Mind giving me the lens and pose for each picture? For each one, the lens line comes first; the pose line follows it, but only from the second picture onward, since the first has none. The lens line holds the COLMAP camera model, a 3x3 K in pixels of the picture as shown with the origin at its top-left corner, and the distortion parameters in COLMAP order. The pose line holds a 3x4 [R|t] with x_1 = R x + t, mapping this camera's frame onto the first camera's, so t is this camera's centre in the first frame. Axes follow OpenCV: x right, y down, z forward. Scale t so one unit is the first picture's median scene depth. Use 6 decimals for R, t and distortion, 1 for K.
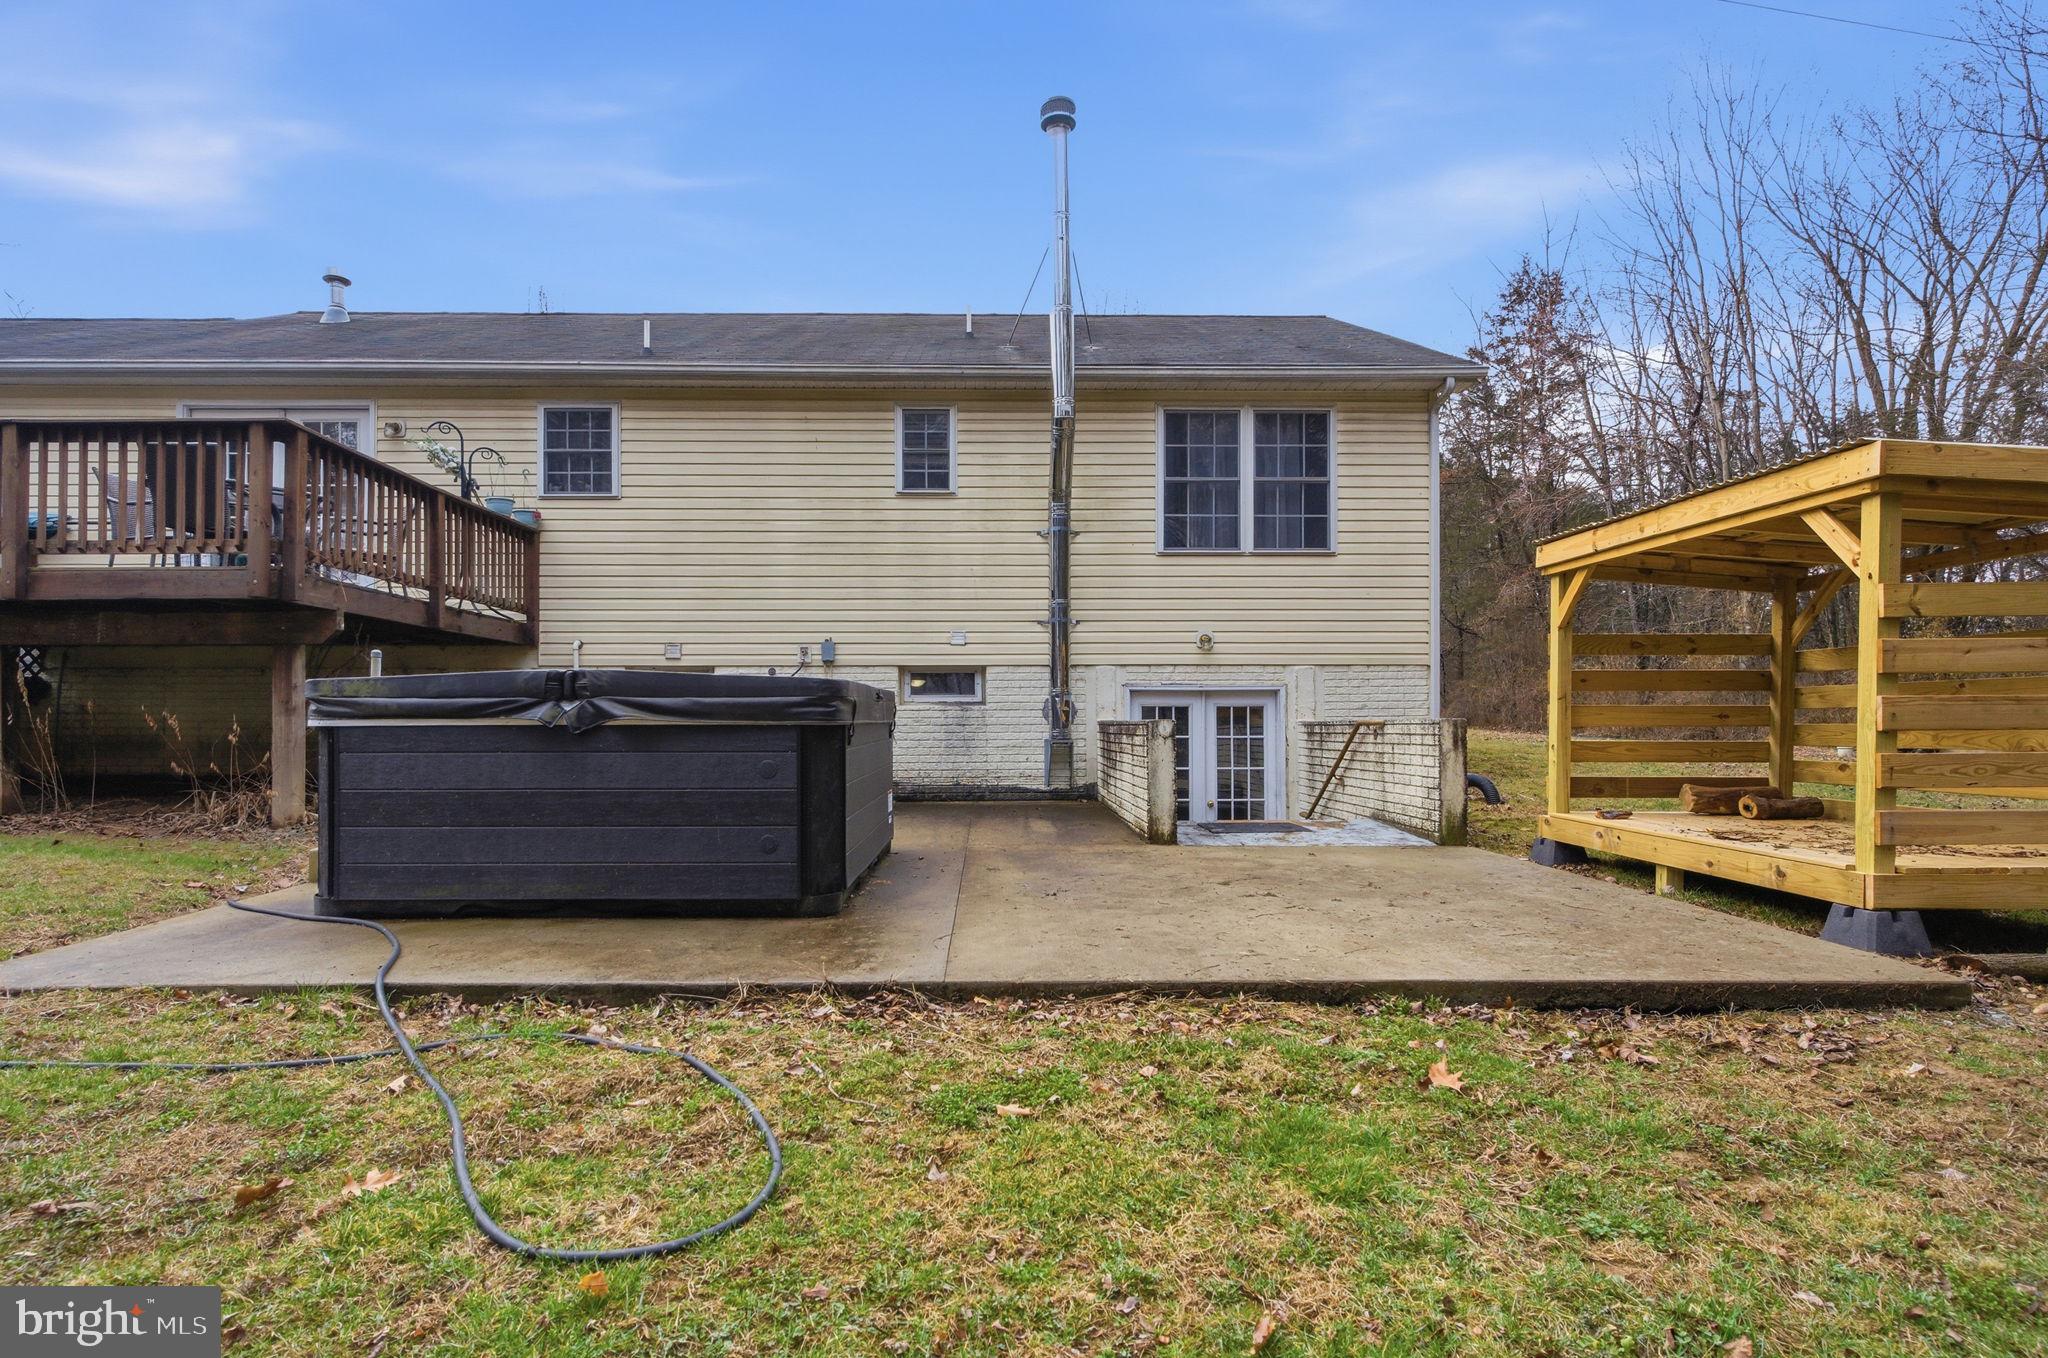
lens RADIAL K [[1022.8, 0, 1021.4], [0, 1022.8, 683.7], [0, 0, 1]] dist [0.018358, -0.013052]
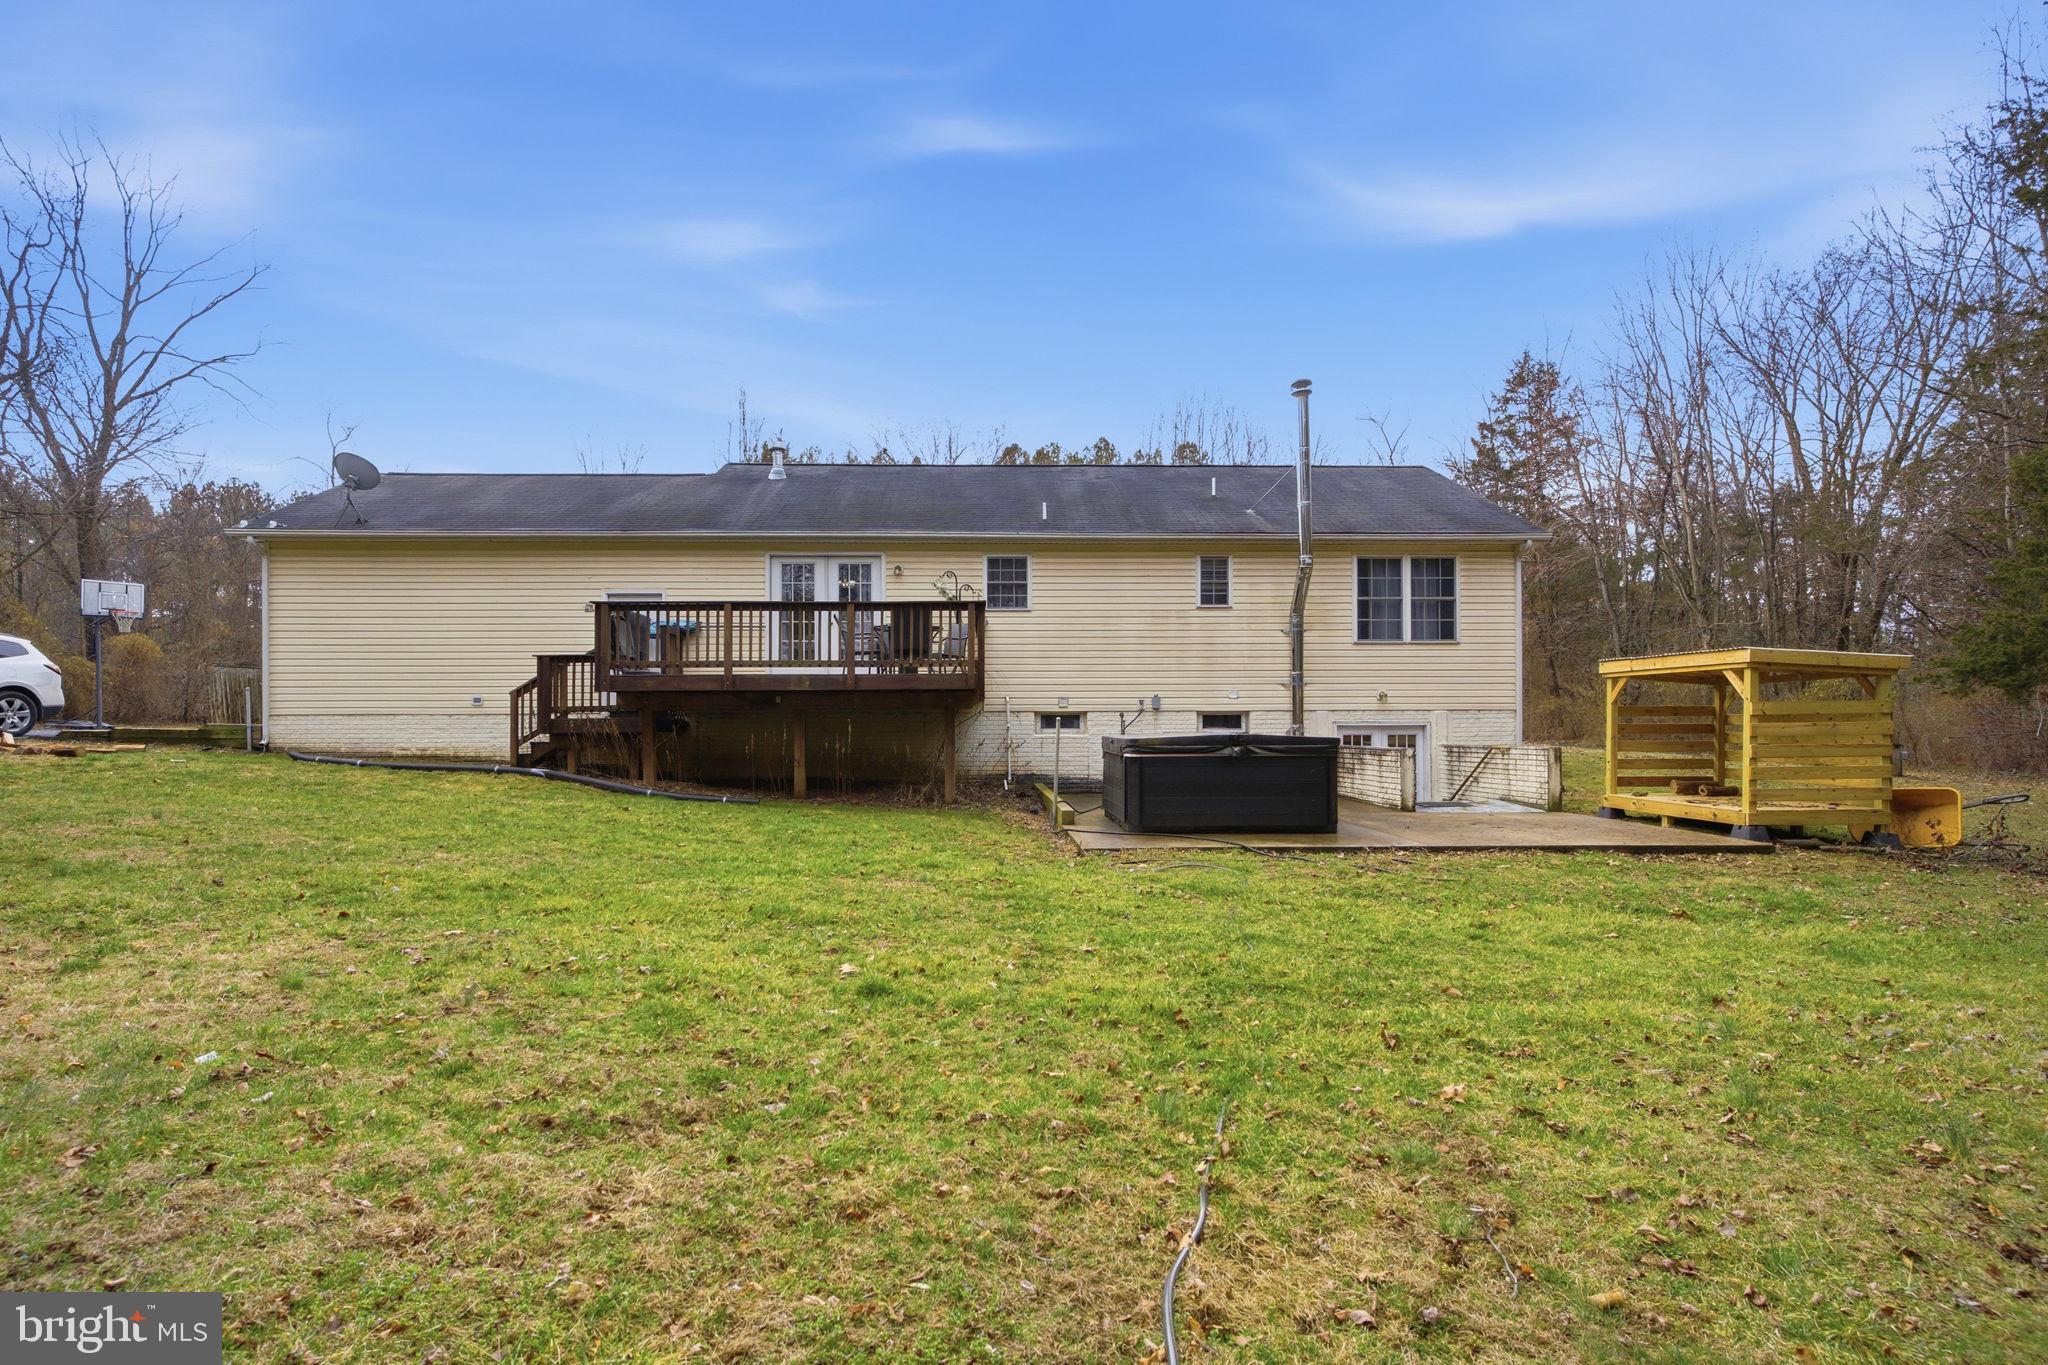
lens RADIAL K [[1003.5, 0, 1024.0], [0, 1003.5, 682.5], [0, 0, 1]] dist [0.002967, 0.000714]
pose [[0.999892, -0.001954, 0.014536, -0.426552], [0.002043, 0.999979, -0.006083, -0.054675], [-0.014523, 0.006112, 0.999876, -0.621324]]
